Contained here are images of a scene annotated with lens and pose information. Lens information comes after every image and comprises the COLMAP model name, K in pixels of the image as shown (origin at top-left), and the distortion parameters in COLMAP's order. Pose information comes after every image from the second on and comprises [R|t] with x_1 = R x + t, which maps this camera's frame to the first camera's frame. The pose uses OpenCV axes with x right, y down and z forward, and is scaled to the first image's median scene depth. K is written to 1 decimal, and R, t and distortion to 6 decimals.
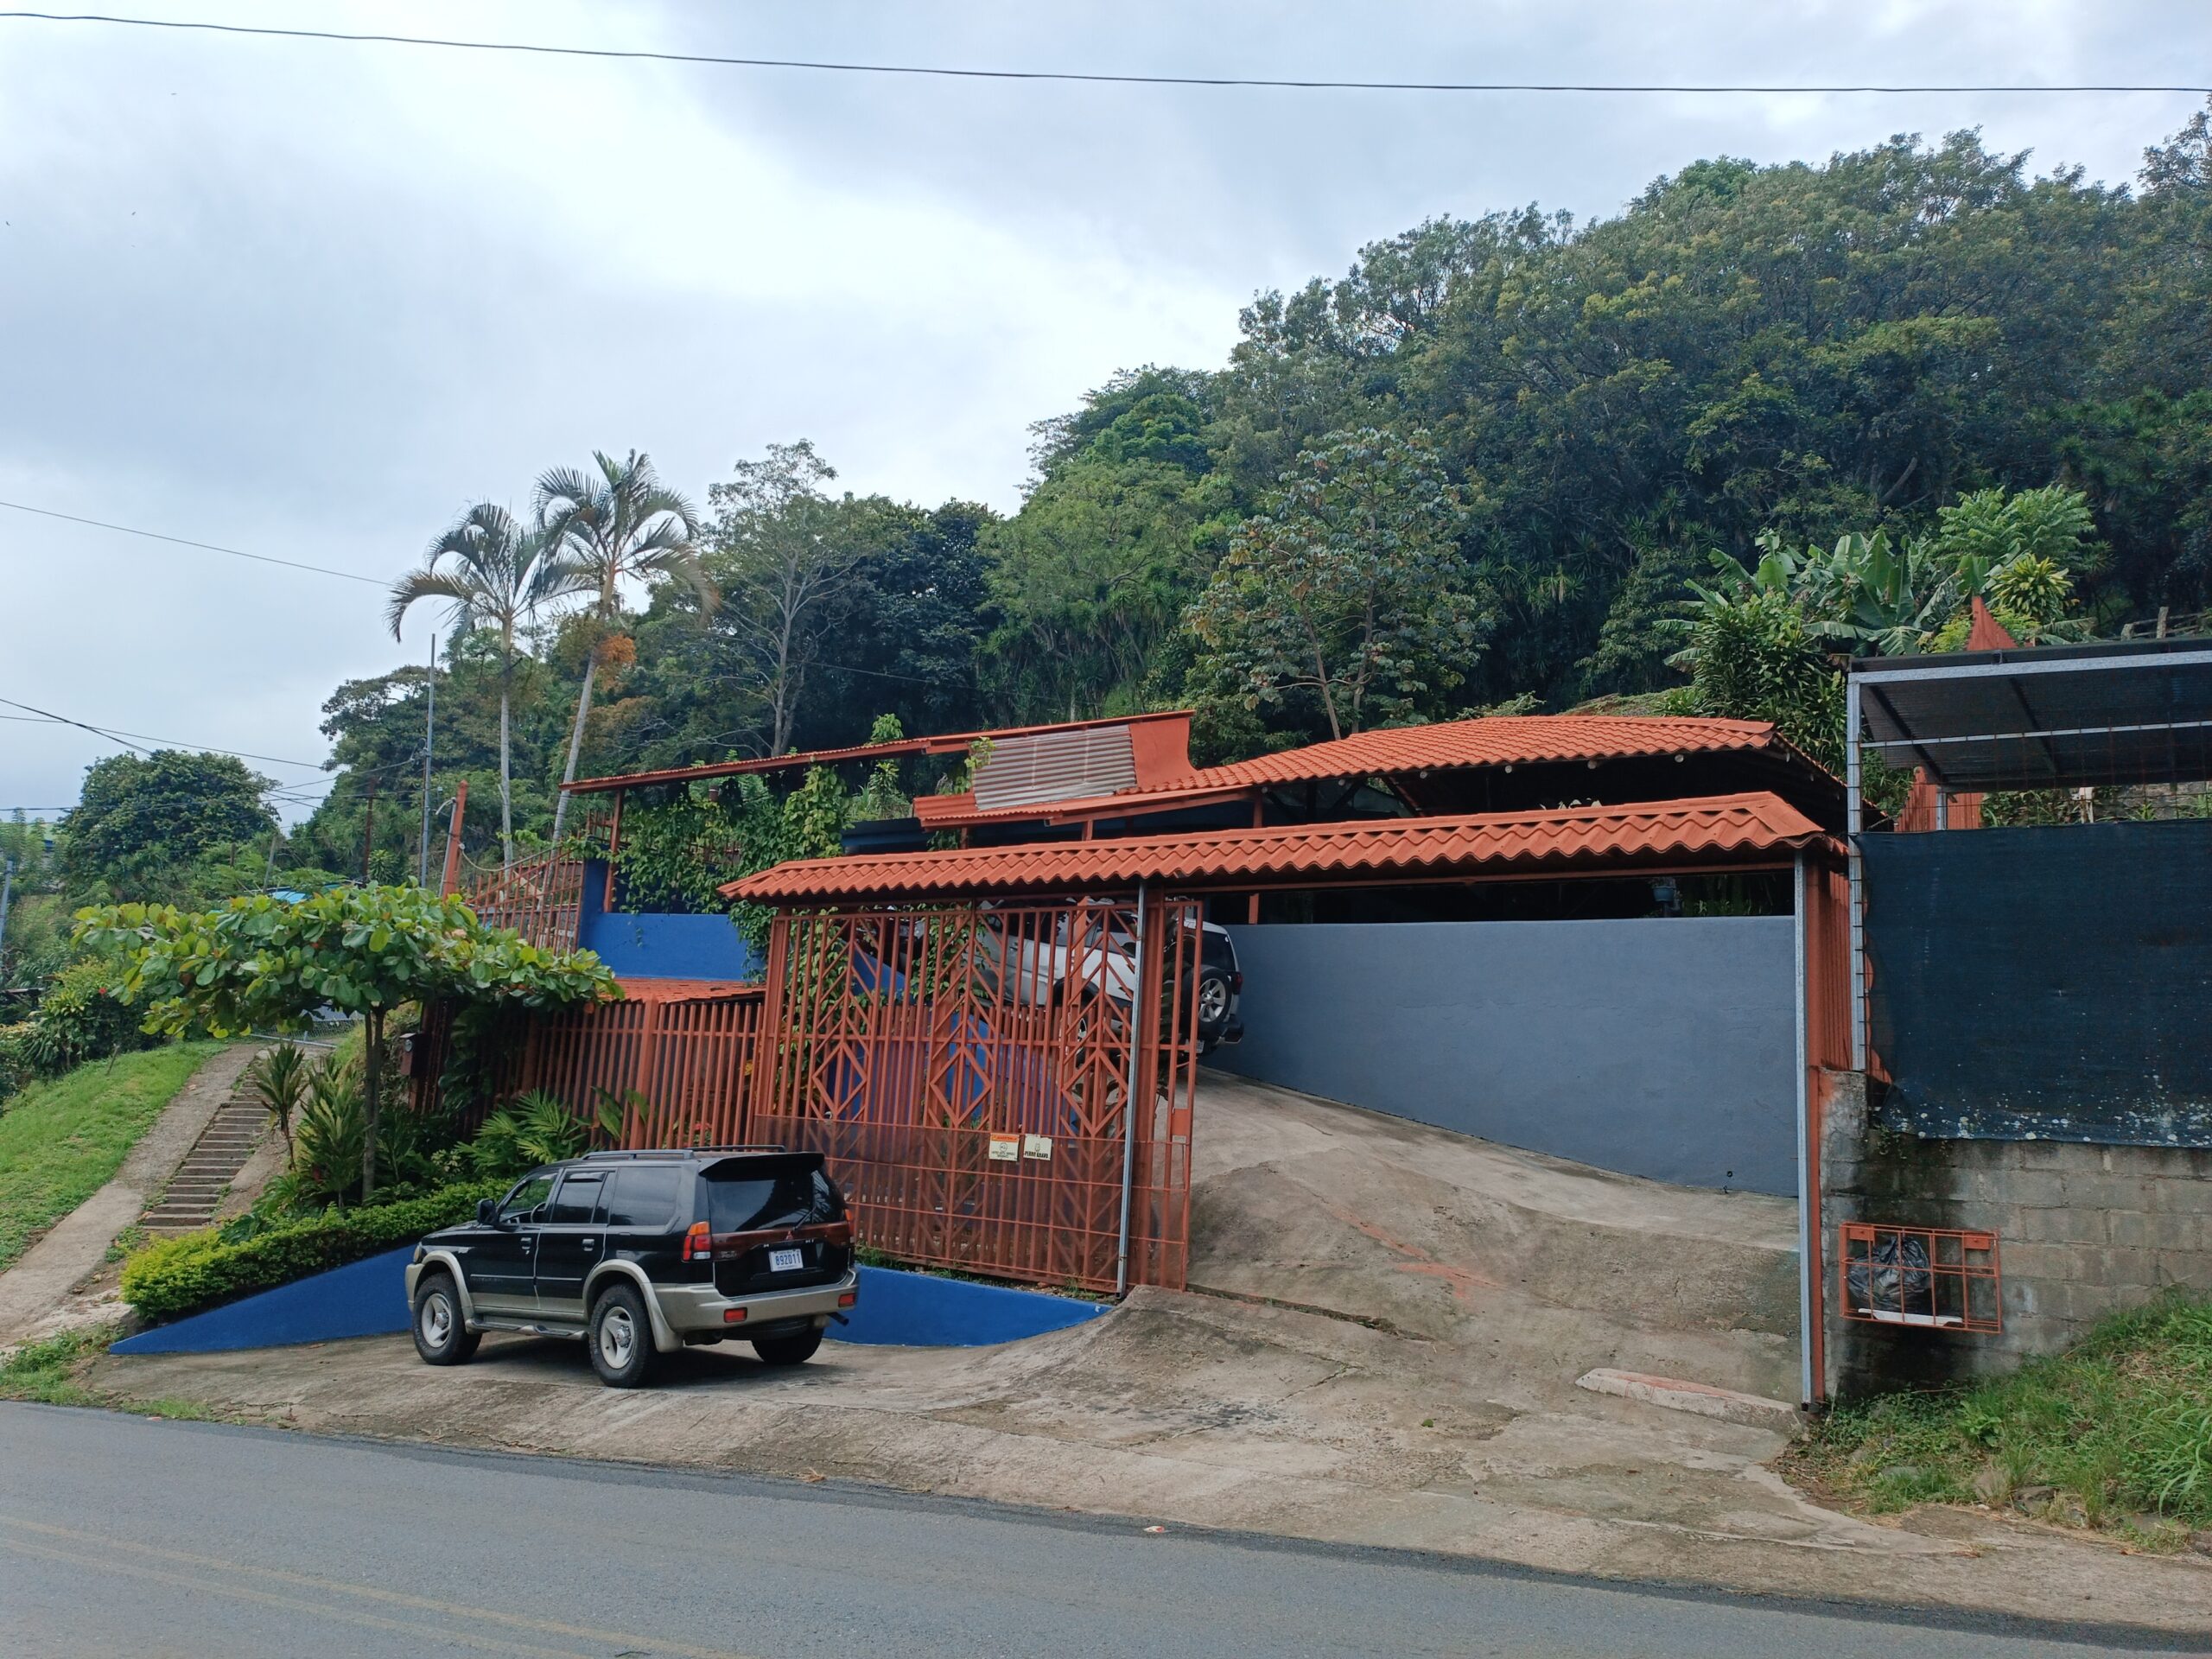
lens RADIAL K [[1602.8, 0, 1094.4], [0, 1602.8, 822.9], [0, 0, 1]] dist [0.038772, -0.028447]
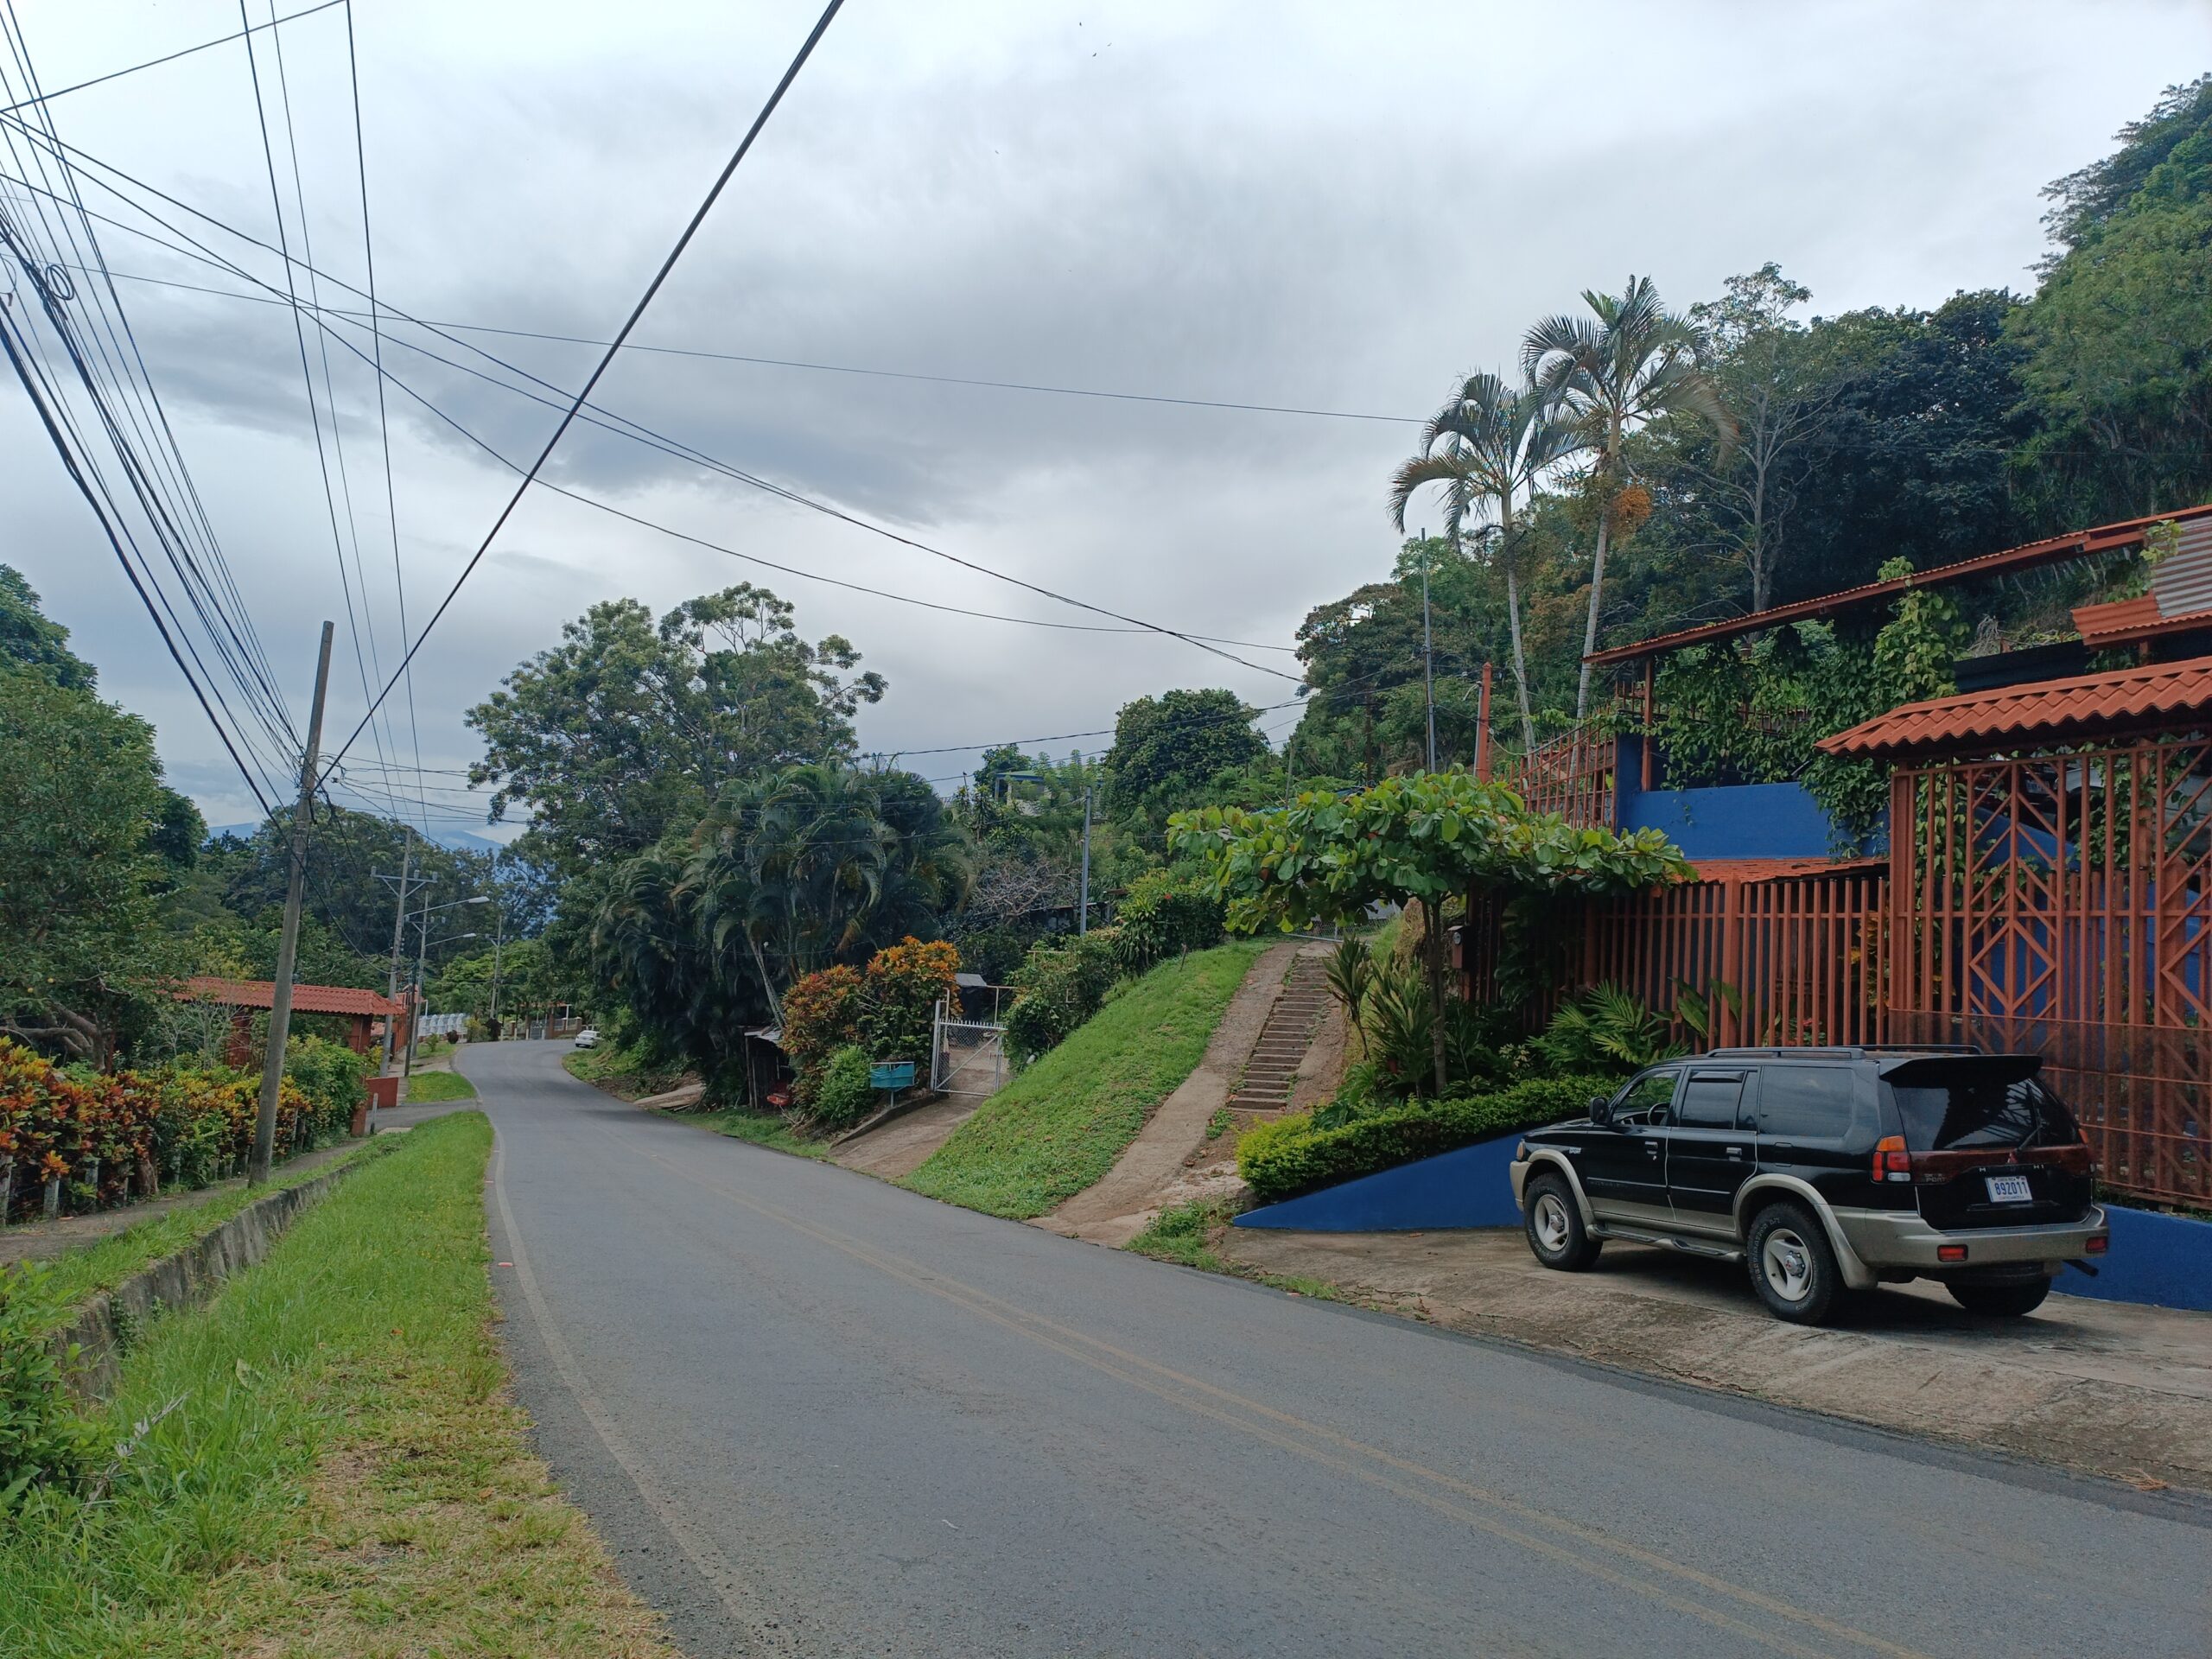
lens RADIAL K [[1602.8, 0, 1094.4], [0, 1602.8, 822.9], [0, 0, 1]] dist [0.038772, -0.028447]
pose [[0.840899, -0.058737, -0.537995, -0.089462], [0.090827, 0.995310, 0.033298, 0.017395], [0.533516, -0.076864, 0.842290, 0.071307]]
